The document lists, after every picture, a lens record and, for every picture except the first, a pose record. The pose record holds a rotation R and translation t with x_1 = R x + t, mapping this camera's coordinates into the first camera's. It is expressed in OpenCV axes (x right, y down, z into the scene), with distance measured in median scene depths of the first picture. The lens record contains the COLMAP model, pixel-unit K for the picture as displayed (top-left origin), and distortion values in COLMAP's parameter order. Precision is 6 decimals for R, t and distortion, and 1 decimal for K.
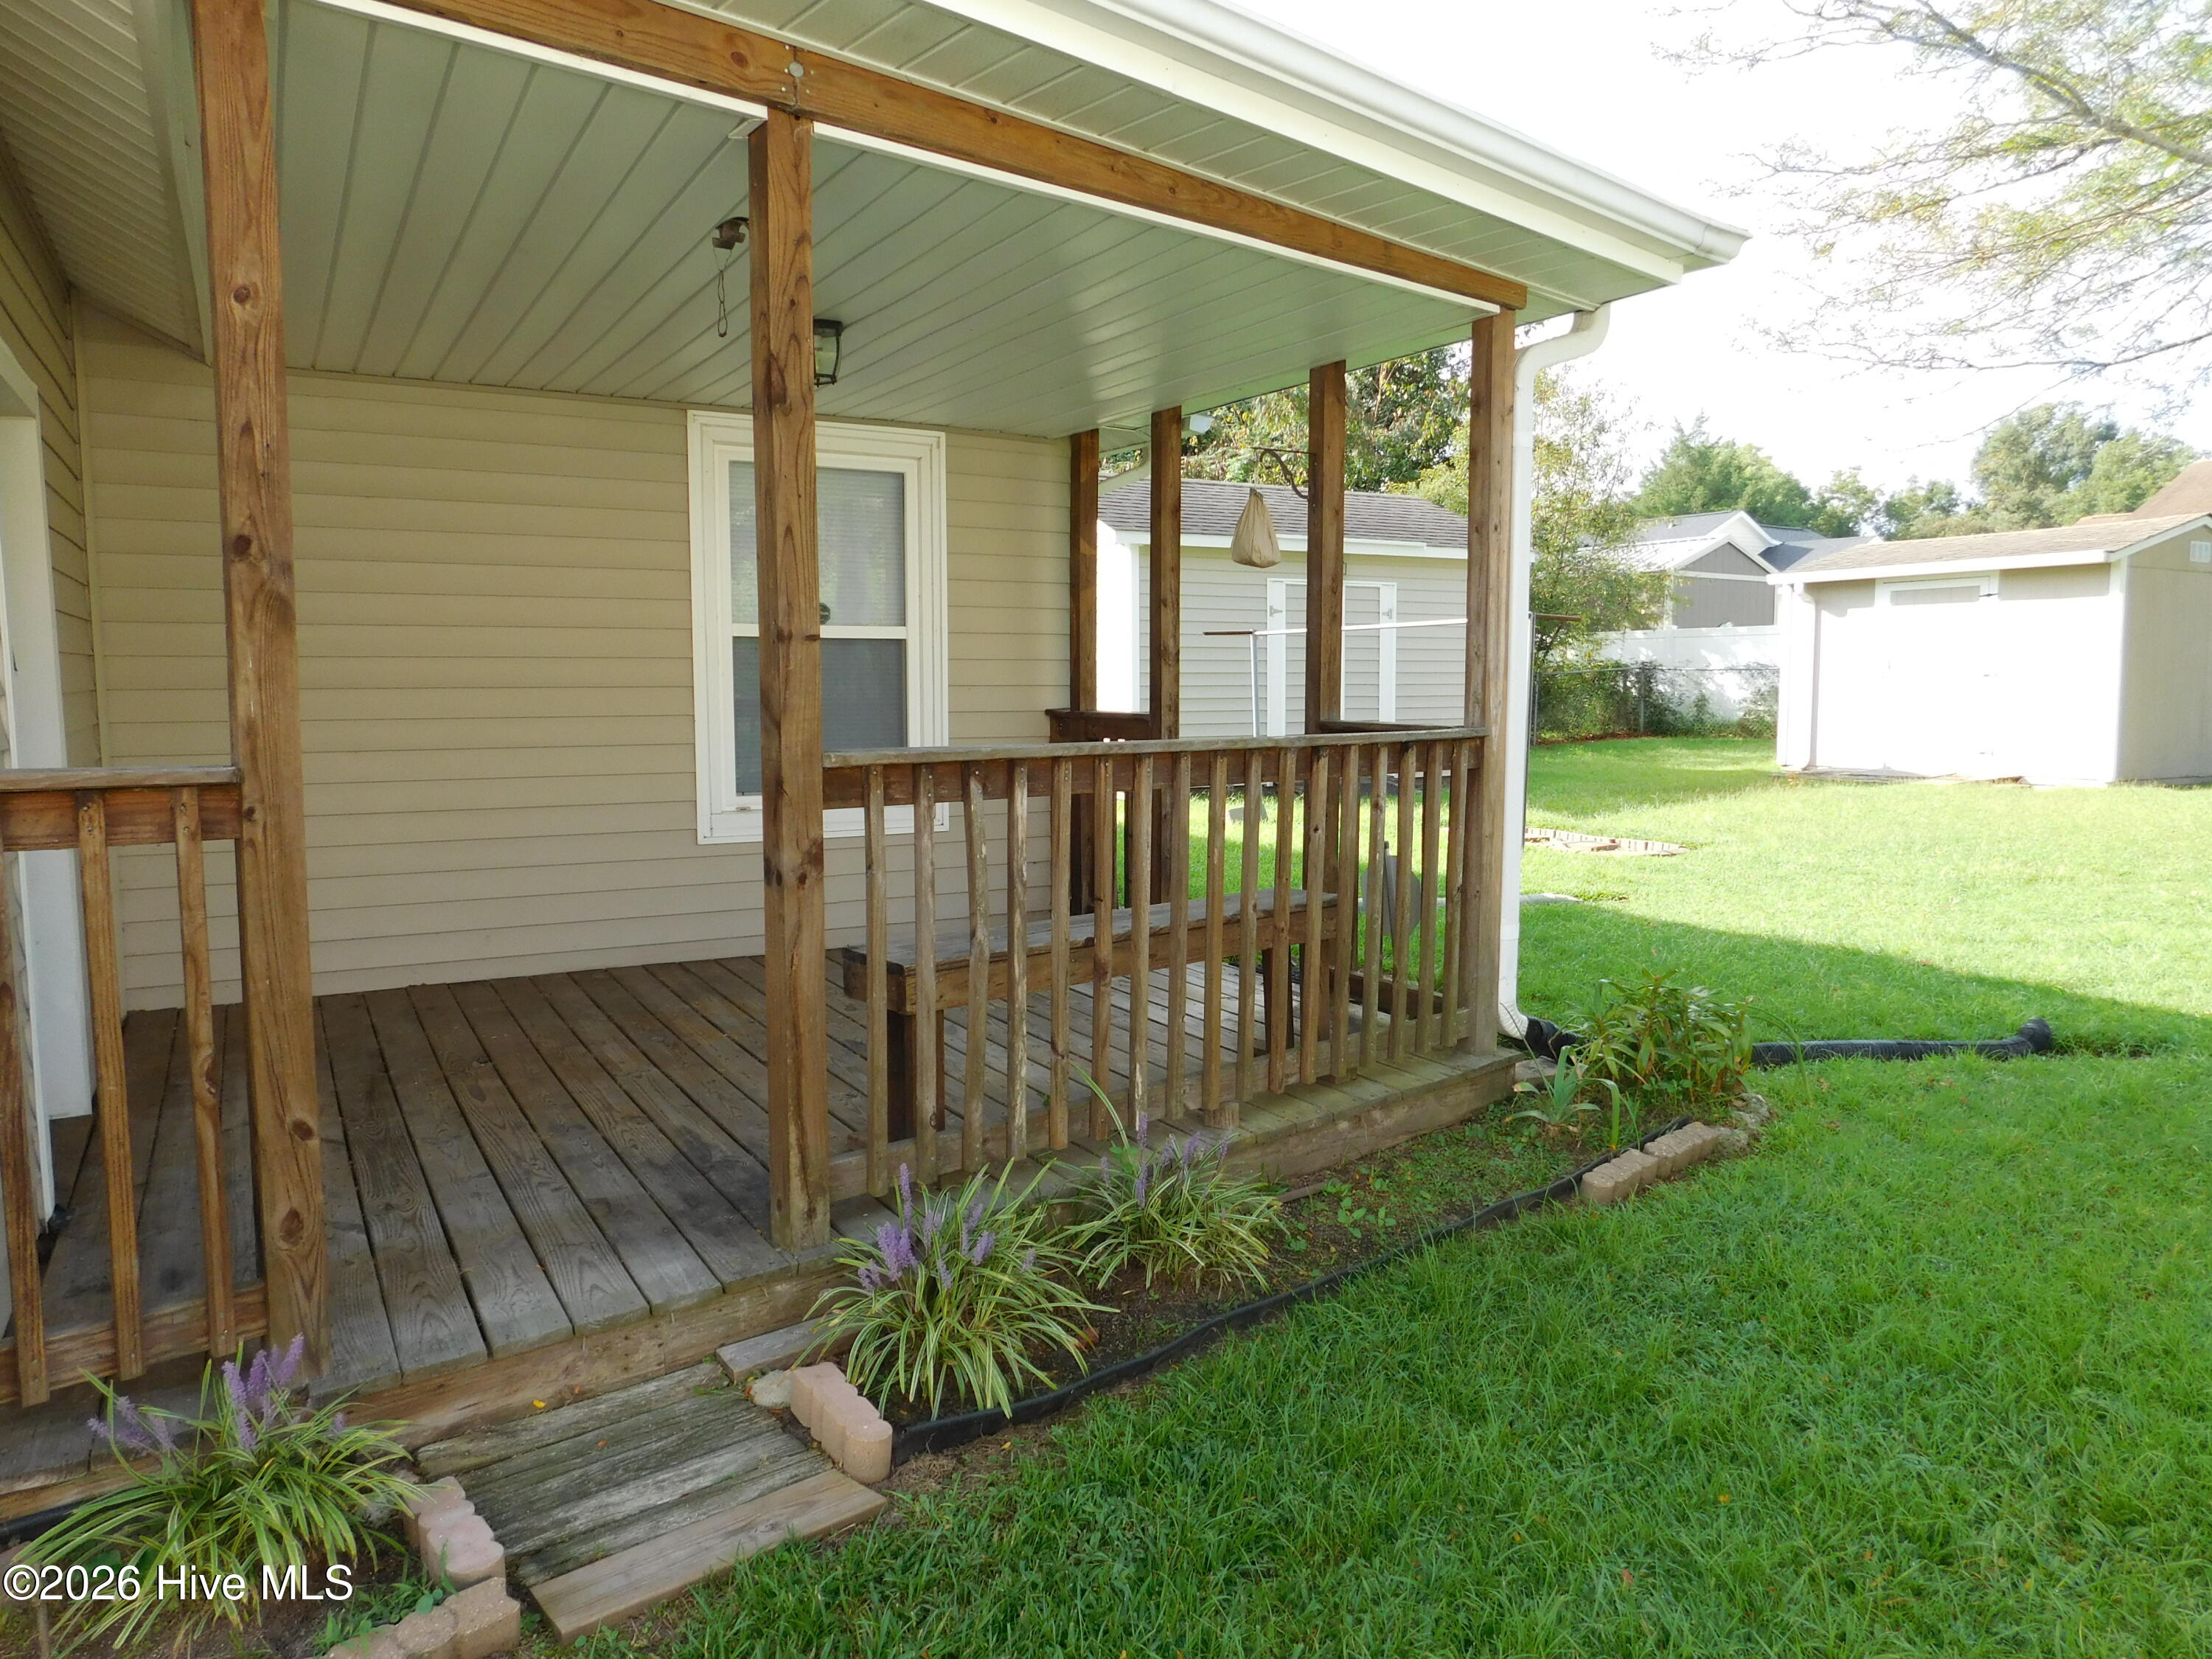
lens RADIAL K [[1476.0, 0, 1118.3], [0, 1476.0, 822.8], [0, 0, 1]] dist [-0.057863, 0.059341]
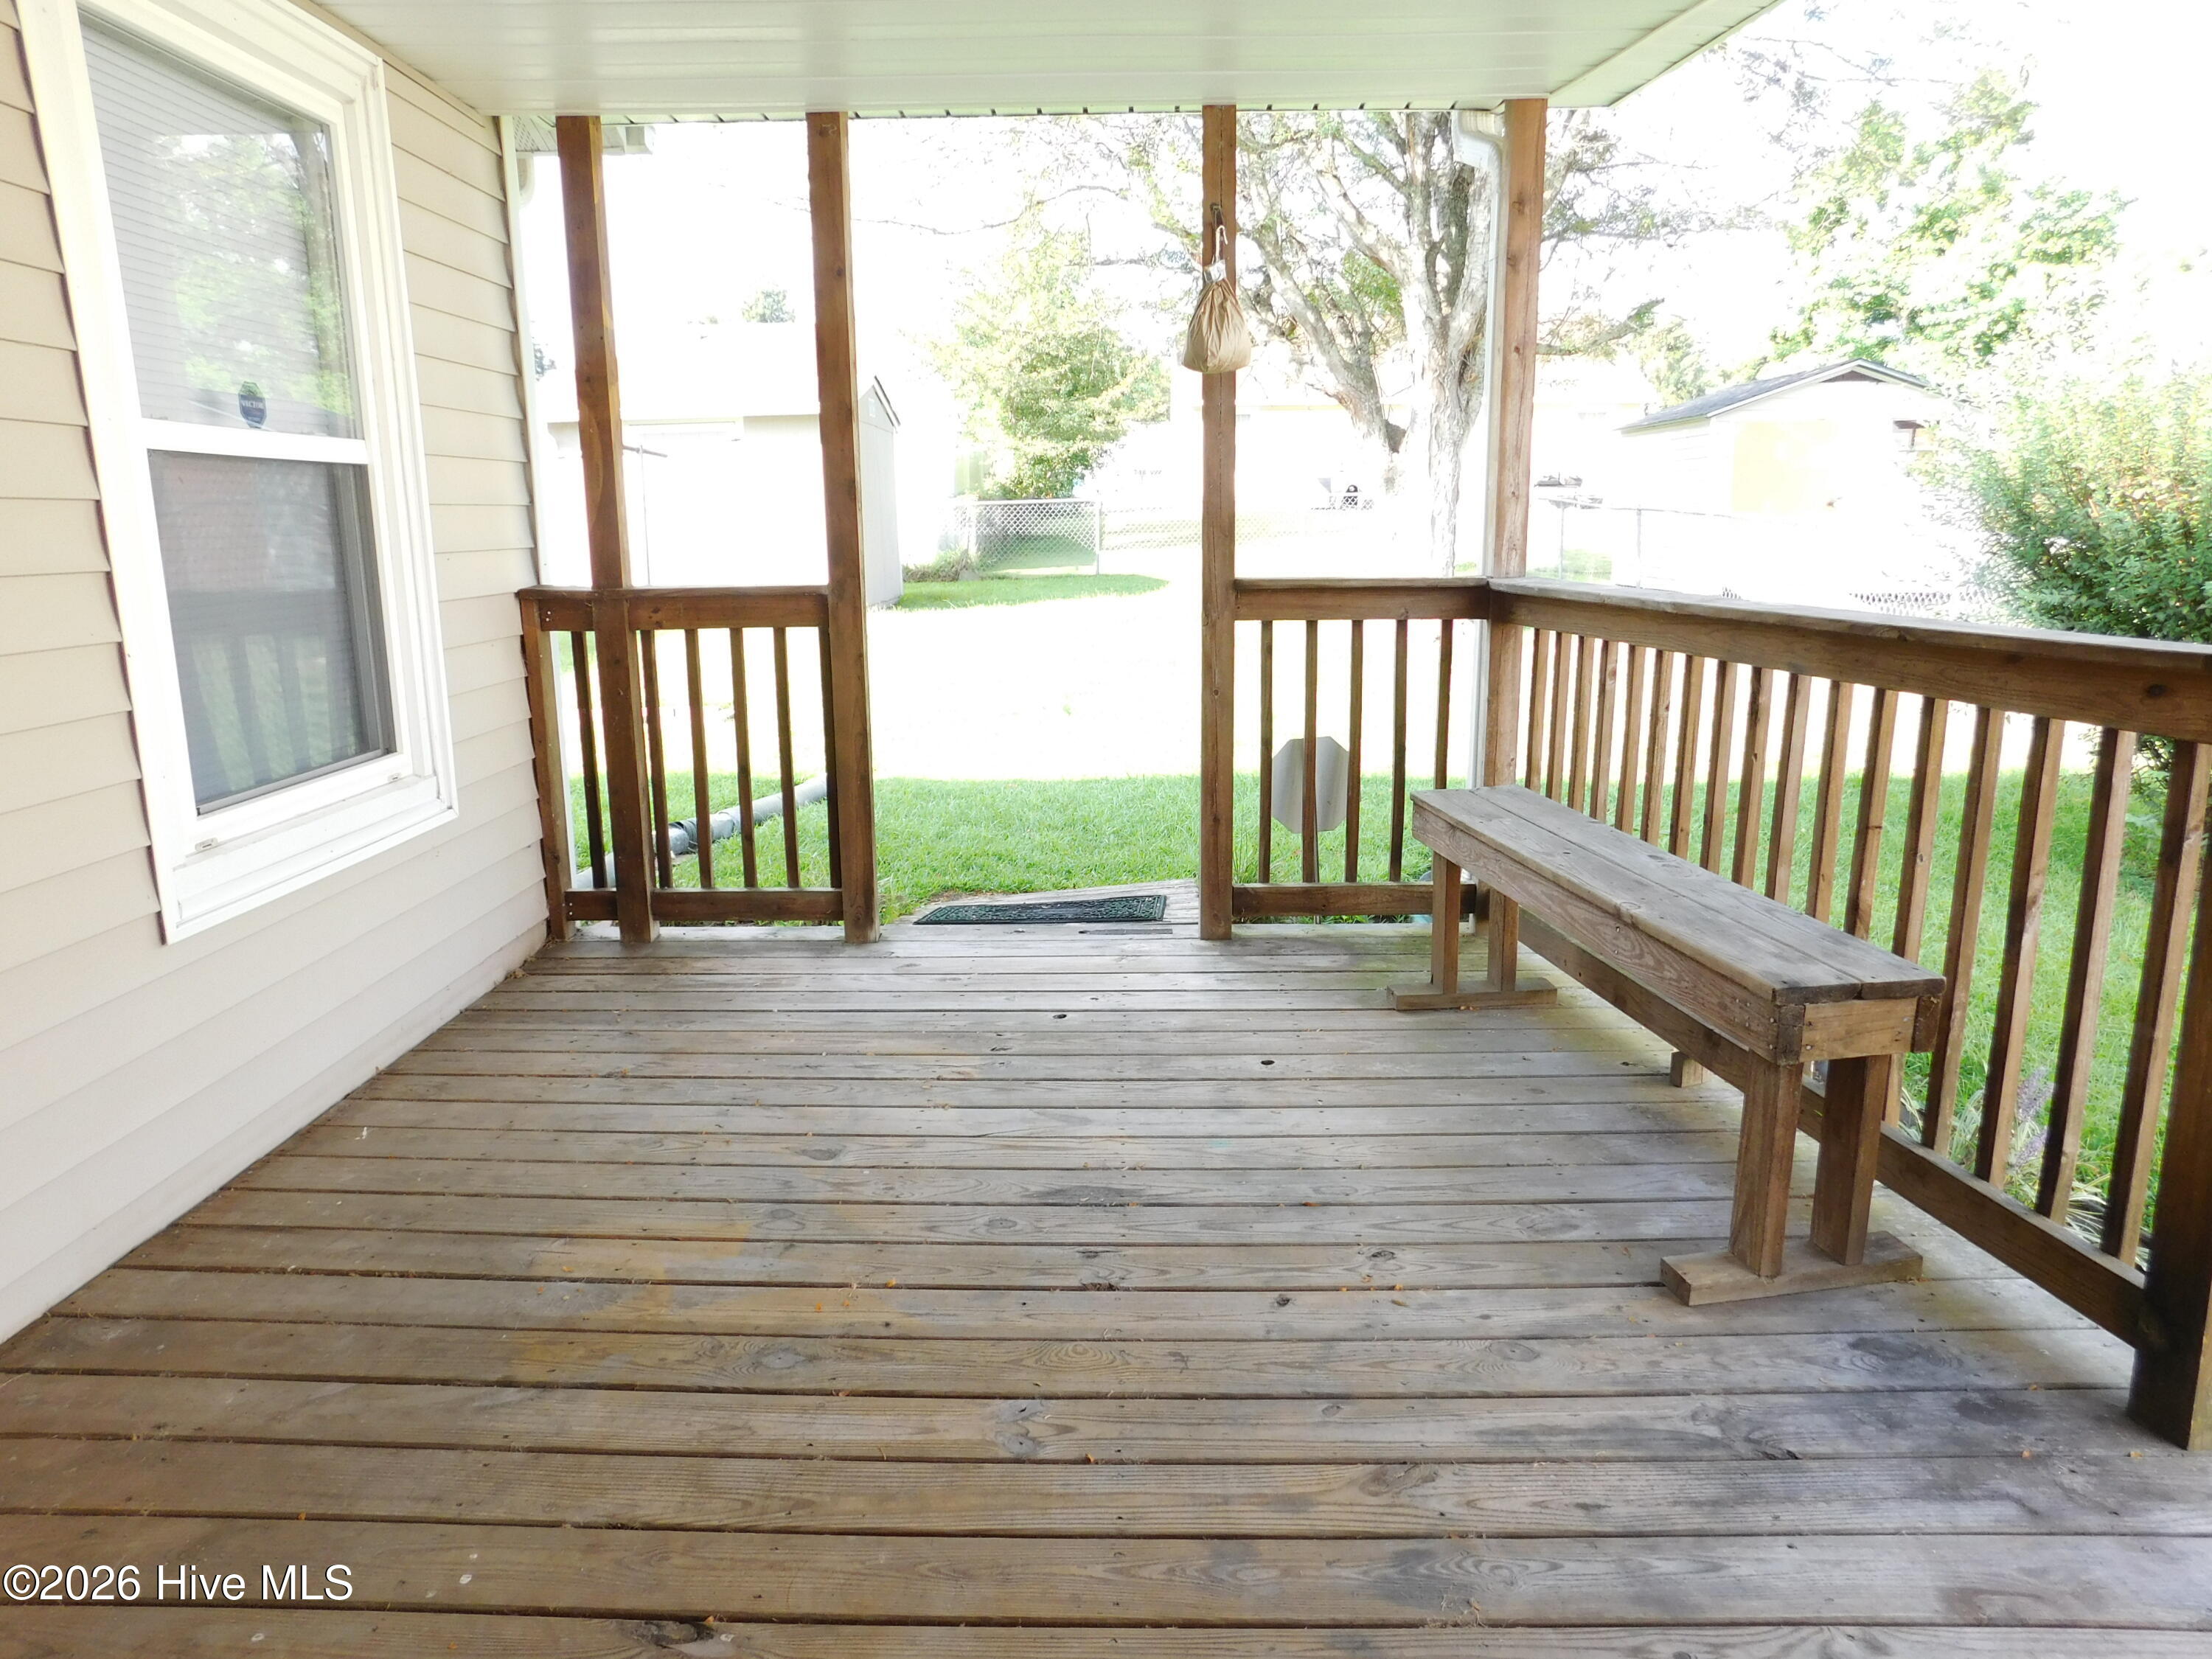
lens RADIAL K [[1457.5, 0, 1114.2], [0, 1457.5, 824.5], [0, 0, 1]] dist [-0.073550, 0.061542]
pose [[0.518377, -0.181729, 0.835619, -0.322668], [0.087541, 0.983302, 0.159541, -0.041189], [-0.850659, -0.009552, 0.525630, 0.365273]]
